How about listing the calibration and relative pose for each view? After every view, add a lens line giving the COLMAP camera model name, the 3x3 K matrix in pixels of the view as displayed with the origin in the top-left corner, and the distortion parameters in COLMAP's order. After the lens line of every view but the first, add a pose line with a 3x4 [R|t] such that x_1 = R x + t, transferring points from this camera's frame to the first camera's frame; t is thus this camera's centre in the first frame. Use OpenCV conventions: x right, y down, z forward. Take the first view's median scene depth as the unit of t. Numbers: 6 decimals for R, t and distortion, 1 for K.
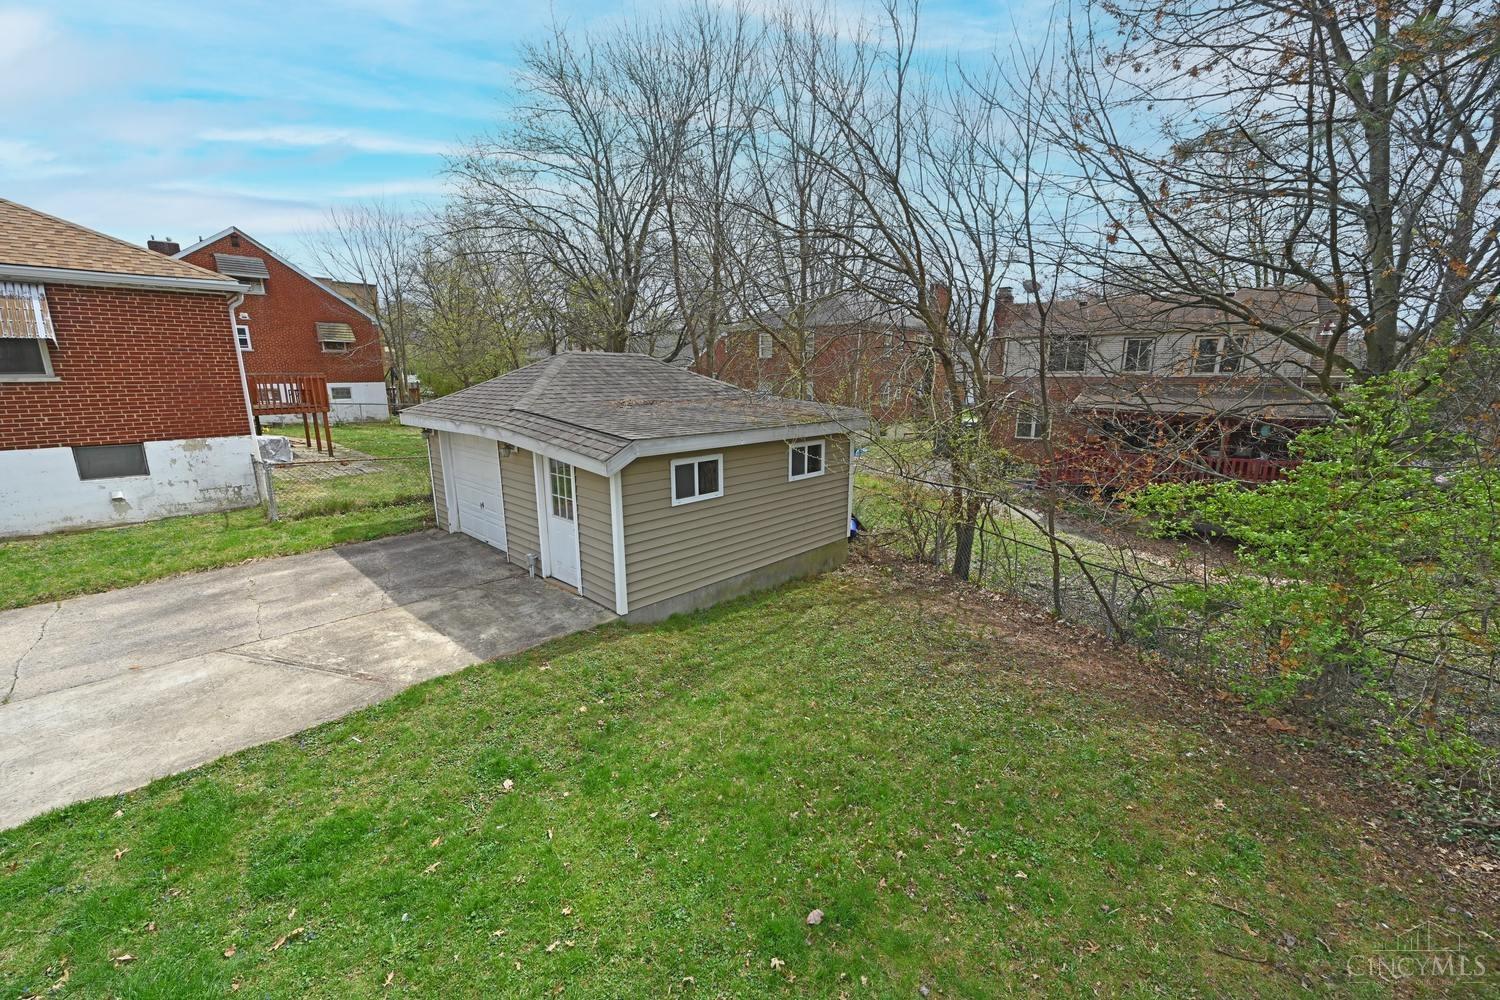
lens RADIAL K [[589.5, 0, 753.3], [0, 589.5, 502.7], [0, 0, 1]] dist [0.000052, 0.000152]
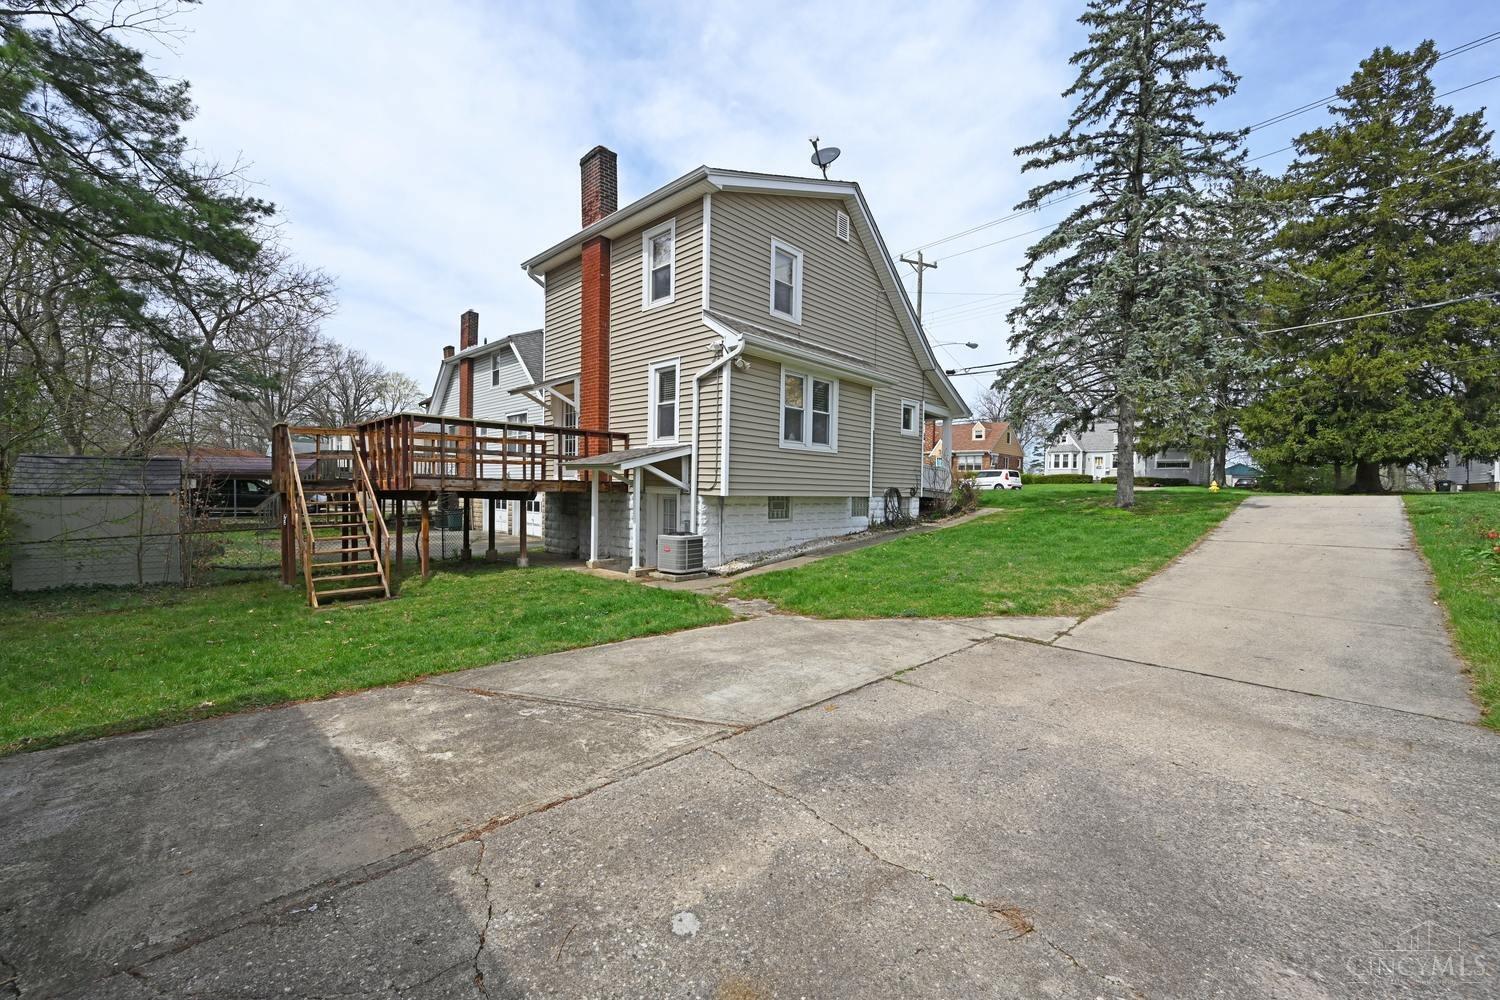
lens RADIAL K [[589.5, 0, 753.3], [0, 589.5, 502.7], [0, 0, 1]] dist [0.000052, 0.000152]
pose [[-0.999196, -0.011347, 0.038465, -0.900966], [-0.001818, 0.970964, 0.239218, -0.083857], [-0.040062, 0.238955, -0.970204, 1.440354]]
